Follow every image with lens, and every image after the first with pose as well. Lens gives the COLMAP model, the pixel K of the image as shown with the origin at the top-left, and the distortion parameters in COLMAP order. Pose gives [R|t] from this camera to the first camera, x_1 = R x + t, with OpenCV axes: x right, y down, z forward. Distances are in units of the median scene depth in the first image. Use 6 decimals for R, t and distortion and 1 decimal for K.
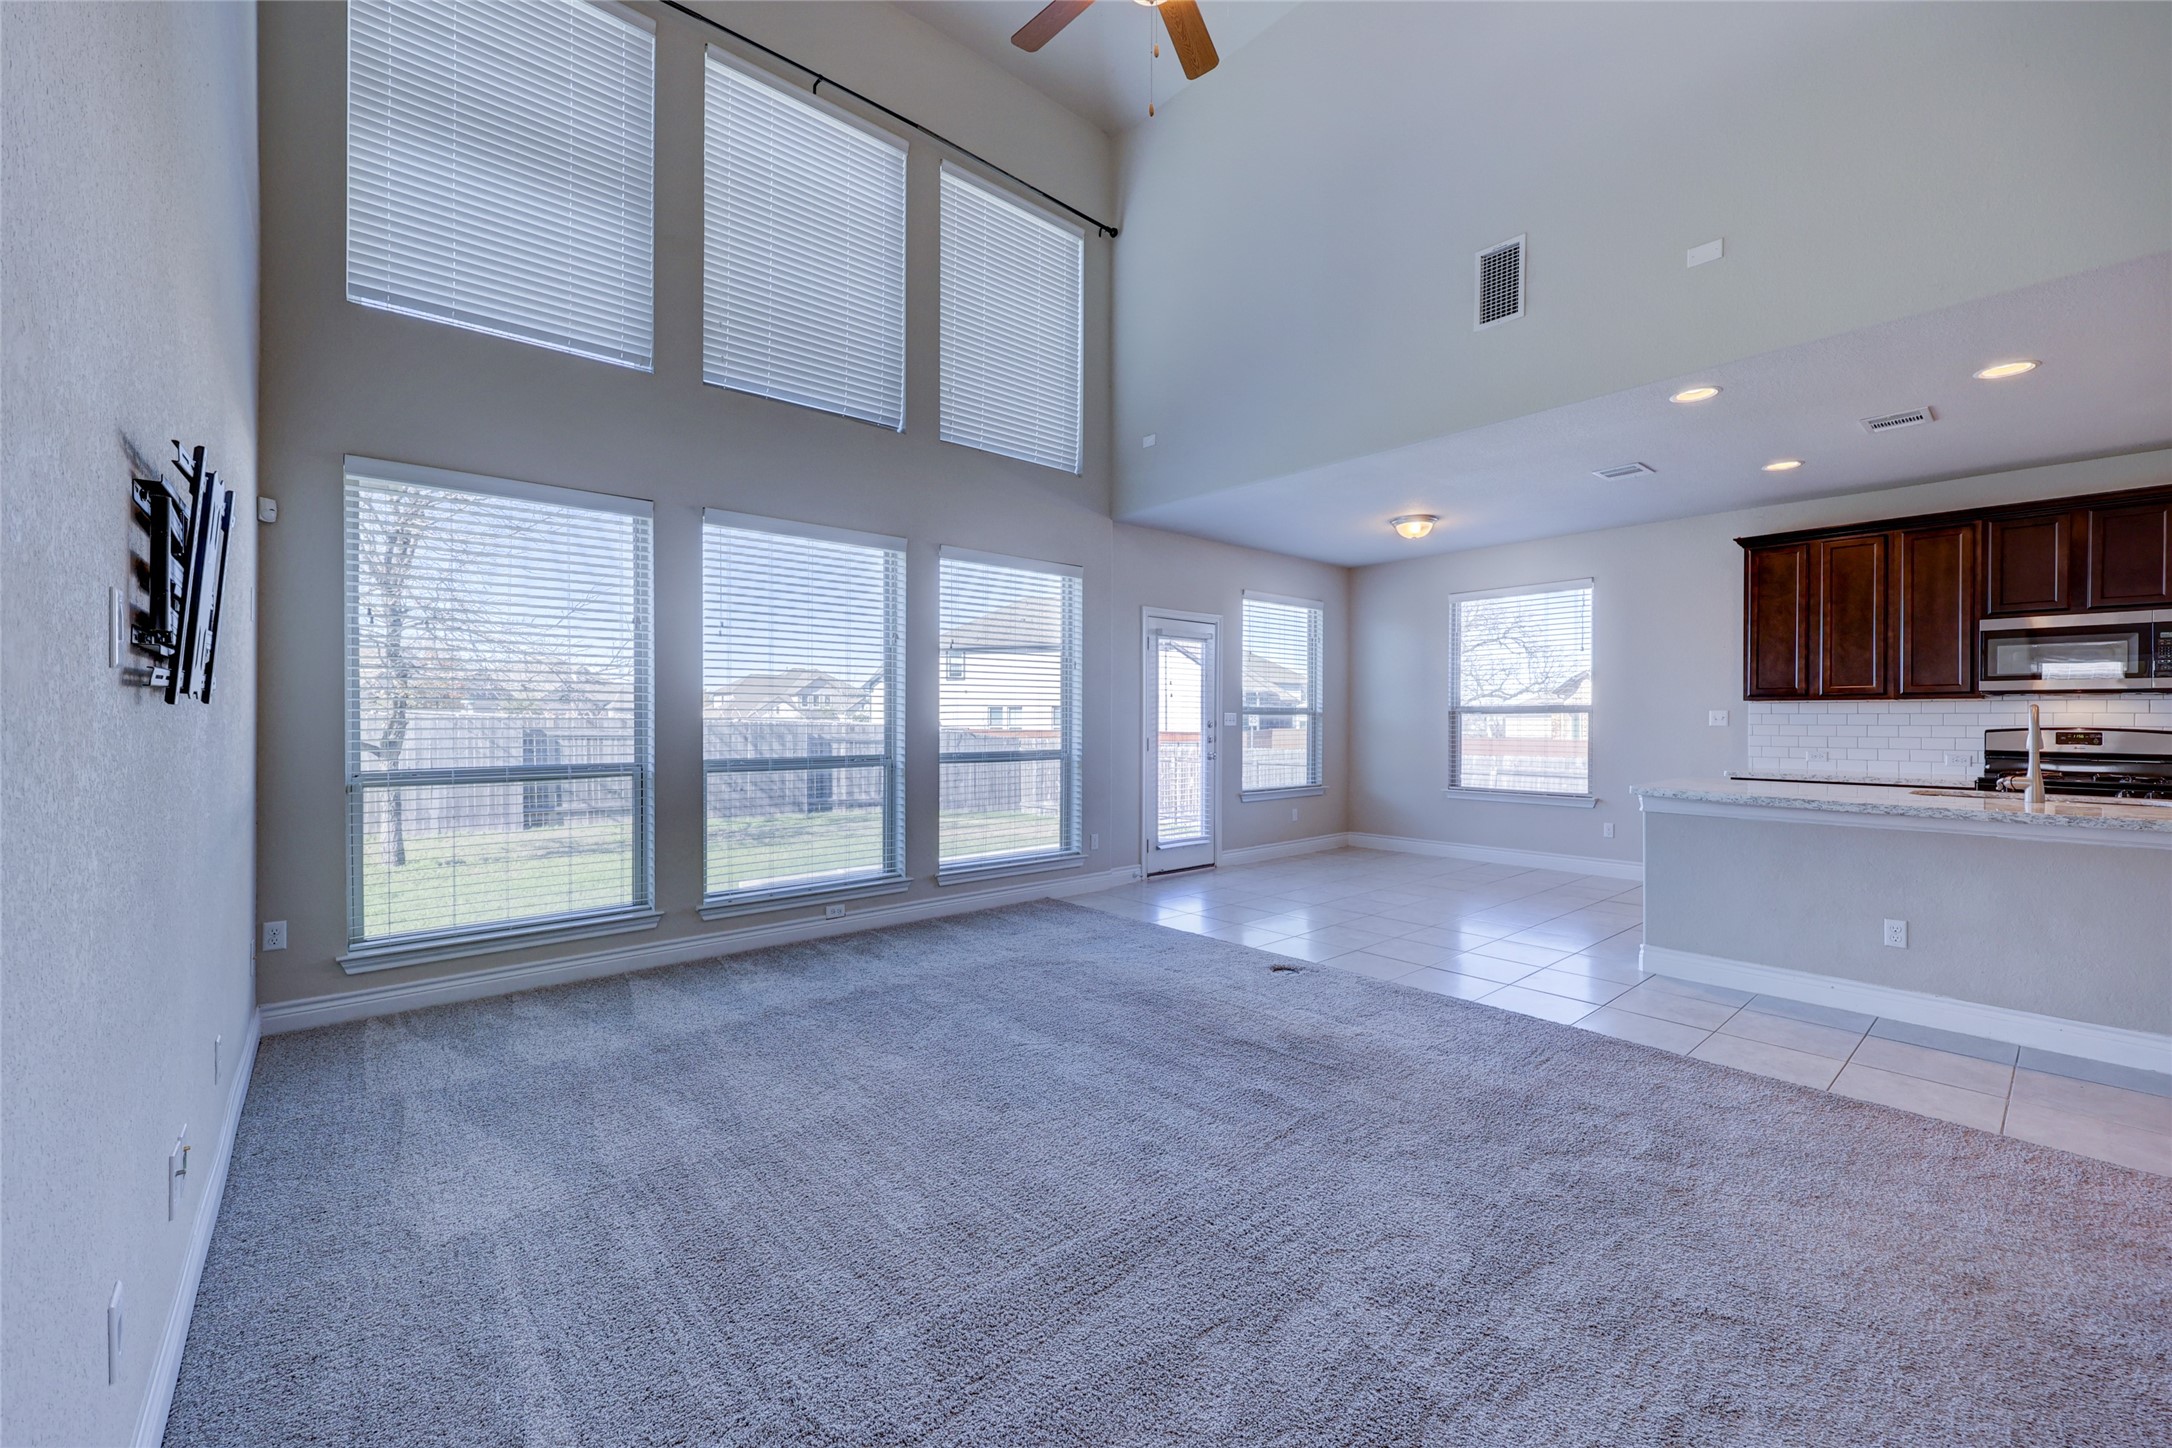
lens RADIAL K [[870.2, 0, 1089.3], [0, 870.2, 727.5], [0, 0, 1]] dist [0.002496, -0.000229]
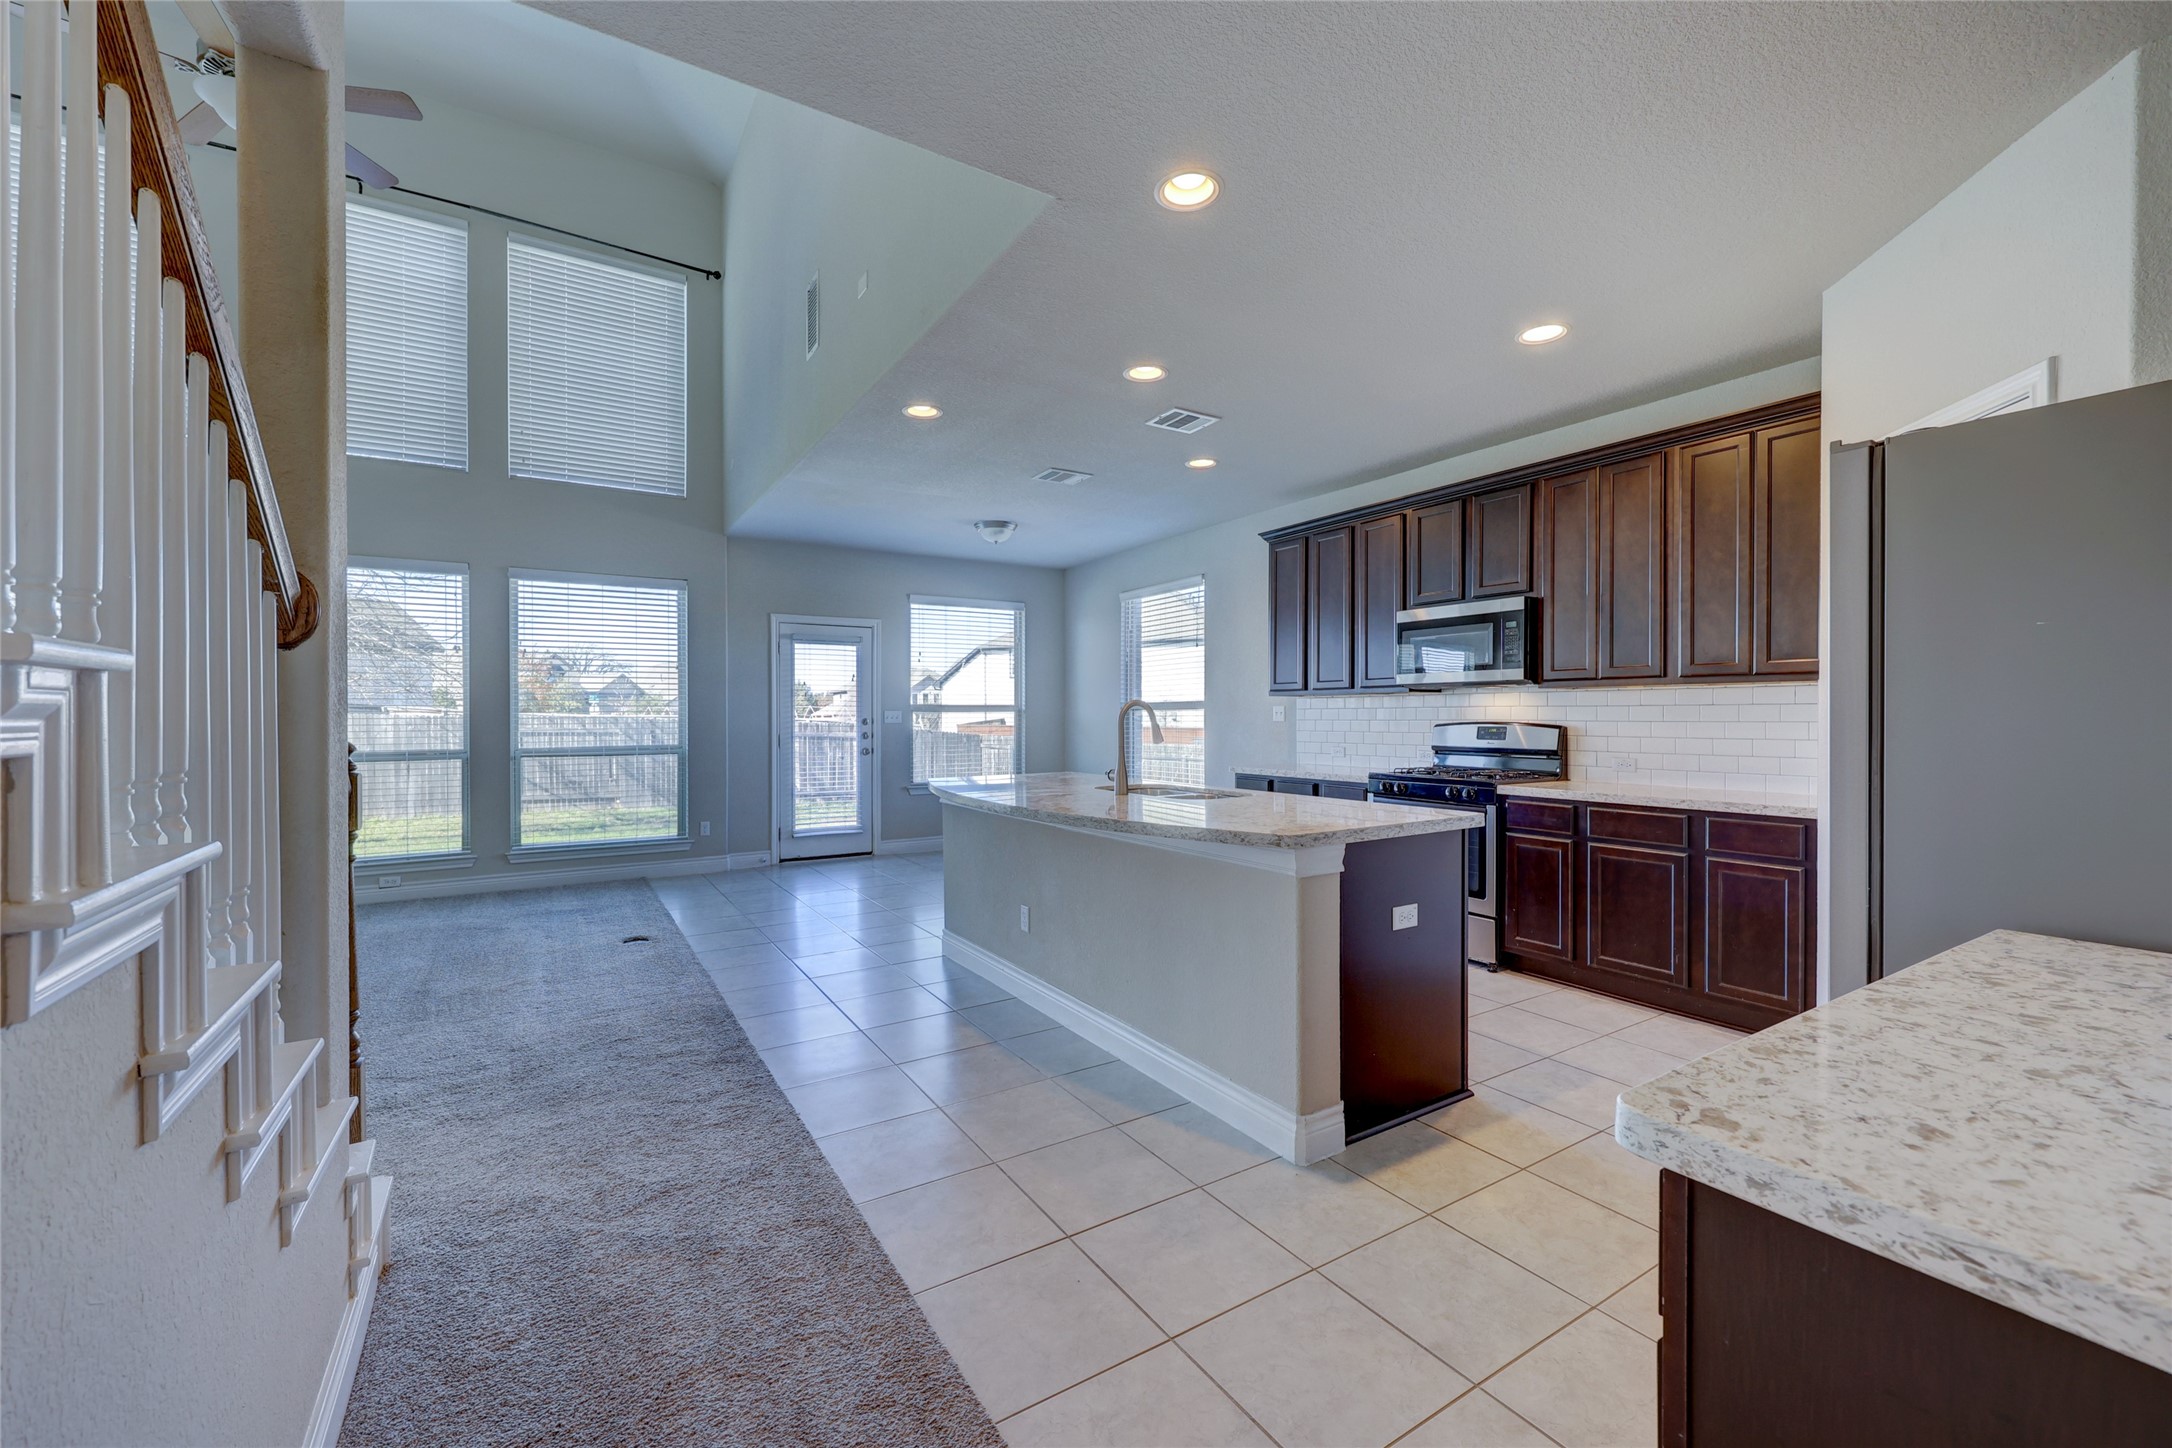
lens RADIAL K [[870.2, 0, 1088.3], [0, 870.2, 719.9], [0, 0, 1]] dist [0.002496, -0.000229]
pose [[0.986472, -0.003780, -0.163886, 0.673945], [0.003018, 0.999983, -0.004898, 0.000989], [0.163902, 0.004337, 0.986467, -0.008905]]
